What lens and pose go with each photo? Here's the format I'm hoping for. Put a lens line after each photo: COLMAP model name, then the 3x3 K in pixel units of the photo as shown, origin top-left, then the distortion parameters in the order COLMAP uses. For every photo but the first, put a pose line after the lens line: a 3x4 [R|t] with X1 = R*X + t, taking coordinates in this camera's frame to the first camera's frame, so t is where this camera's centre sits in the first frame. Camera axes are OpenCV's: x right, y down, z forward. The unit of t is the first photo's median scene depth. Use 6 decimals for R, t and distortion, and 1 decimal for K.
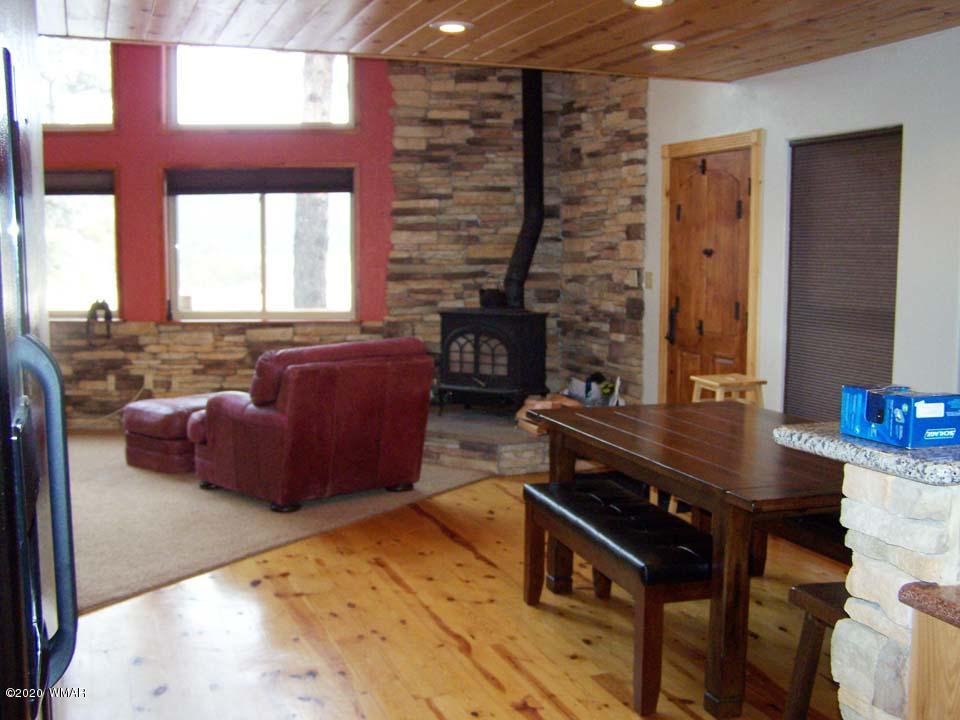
lens RADIAL K [[1091.3, 0, 479.5], [0, 1091.3, 364.1], [0, 0, 1]] dist [-0.075453, 0.000000]
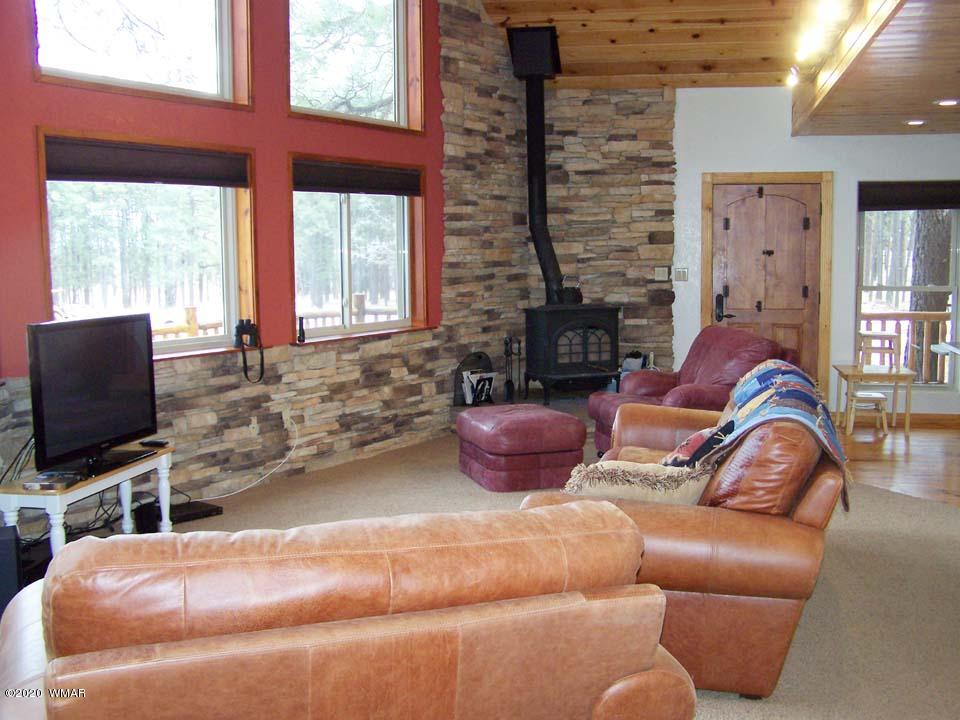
lens RADIAL K [[1091.3, 0, 481.5], [0, 1091.3, 358.8], [0, 0, 1]] dist [-0.075453, 0.000000]
pose [[0.528533, -0.093171, 0.843784, -0.935031], [0.098341, 0.993987, 0.048158, -0.054842], [-0.843198, 0.057526, 0.534517, 0.443373]]
